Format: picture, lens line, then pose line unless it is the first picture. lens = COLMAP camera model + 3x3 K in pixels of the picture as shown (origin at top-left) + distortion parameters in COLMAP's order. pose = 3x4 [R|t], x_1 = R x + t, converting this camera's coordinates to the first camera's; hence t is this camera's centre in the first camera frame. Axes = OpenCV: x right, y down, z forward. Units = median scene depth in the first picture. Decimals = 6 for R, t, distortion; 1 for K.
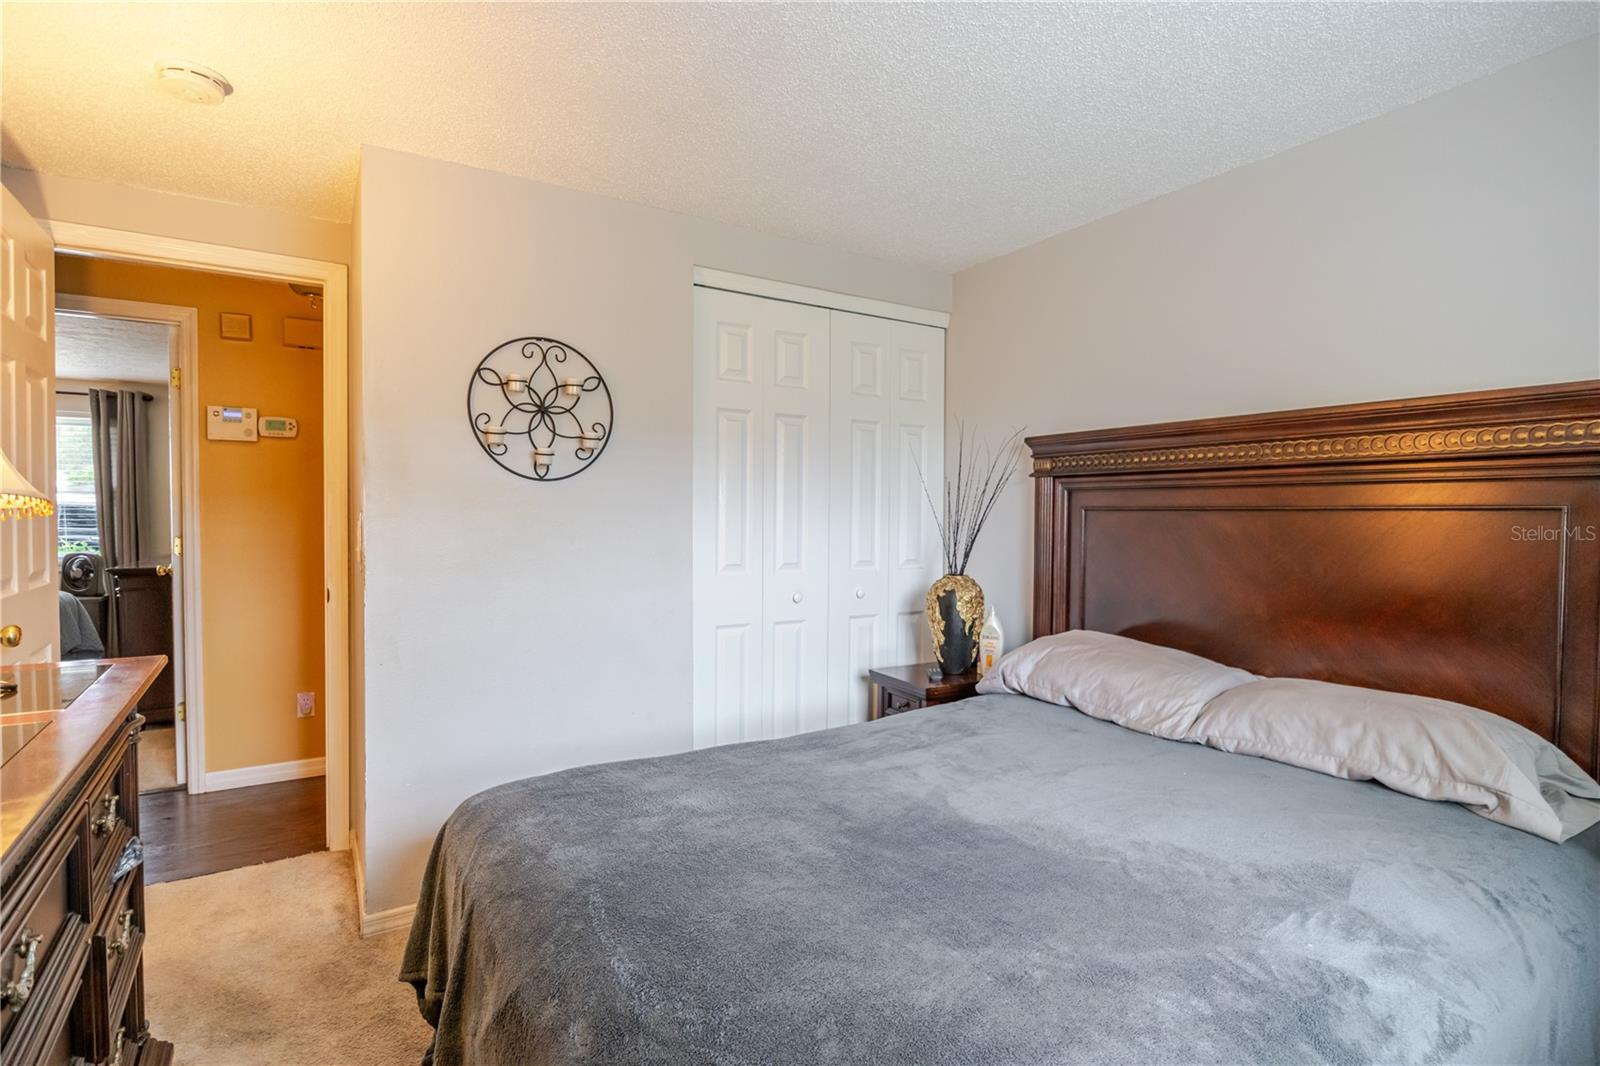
lens RADIAL K [[798.0, 0, 800.5], [0, 798.0, 526.5], [0, 0, 1]] dist [-0.010758, 0.000509]
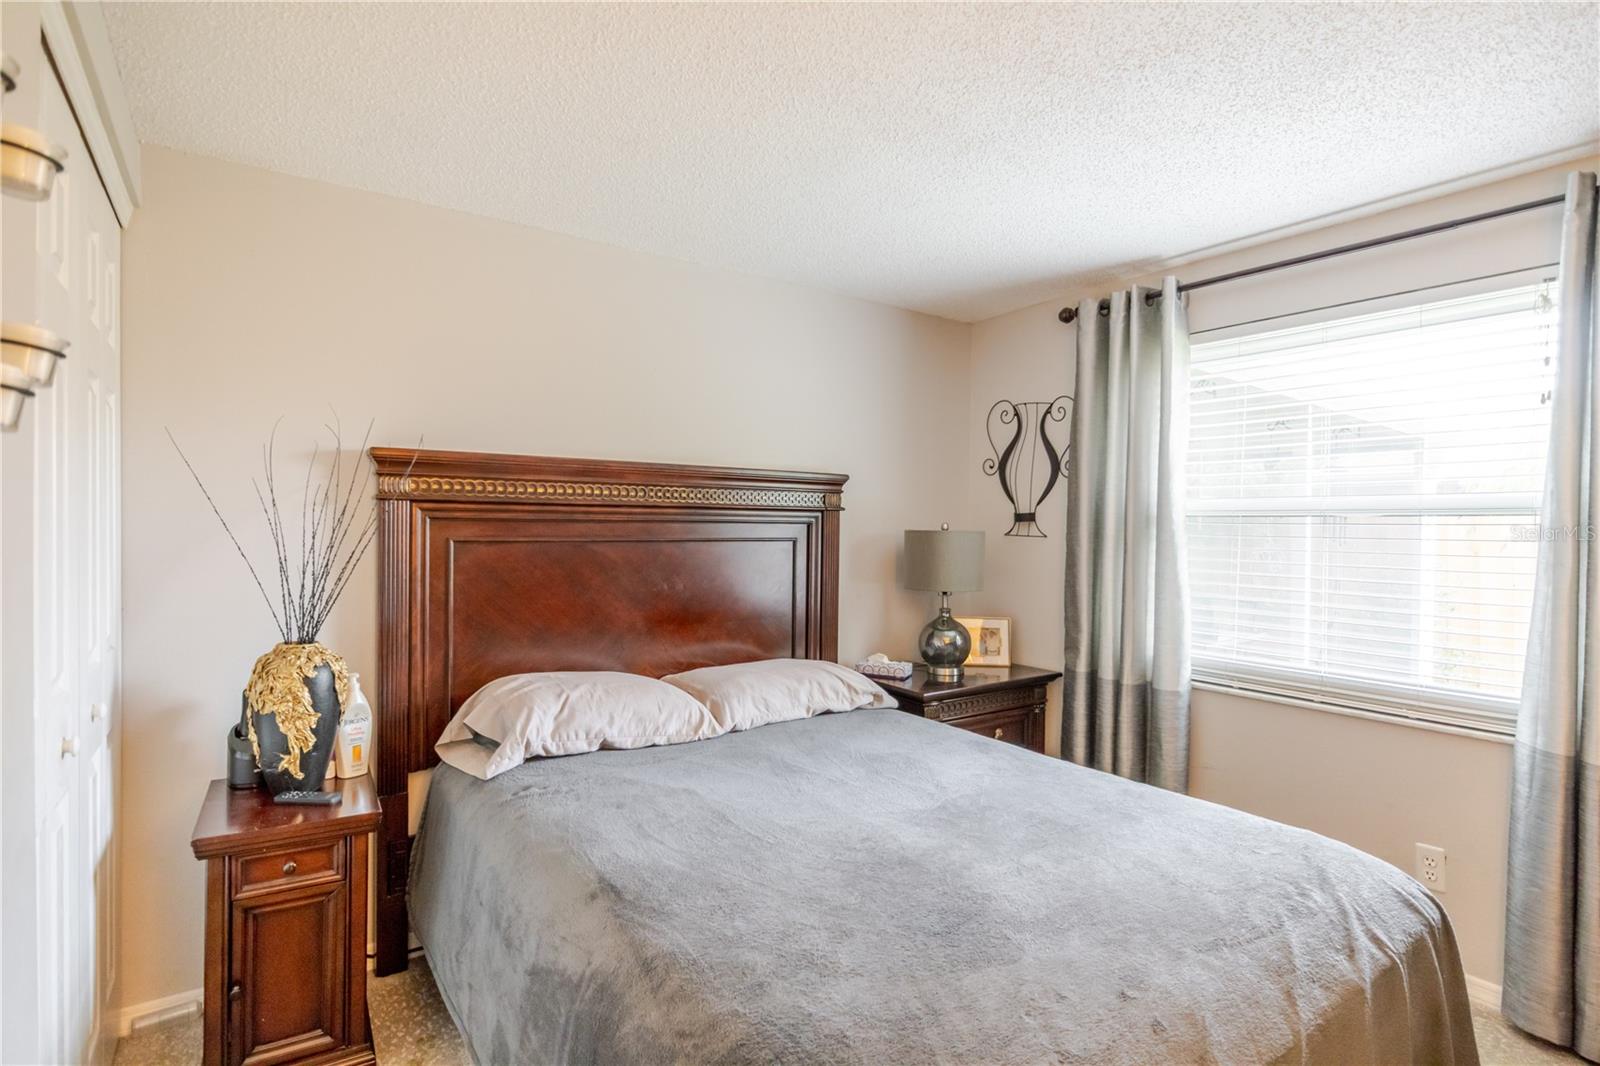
lens RADIAL K [[798.0, 0, 810.4], [0, 798.0, 536.3], [0, 0, 1]] dist [-0.010758, 0.000509]
pose [[-0.059362, -0.014267, 0.998135, -0.677861], [0.007652, 0.999862, 0.014747, -0.046671], [-0.998207, 0.008513, -0.059245, 0.854036]]
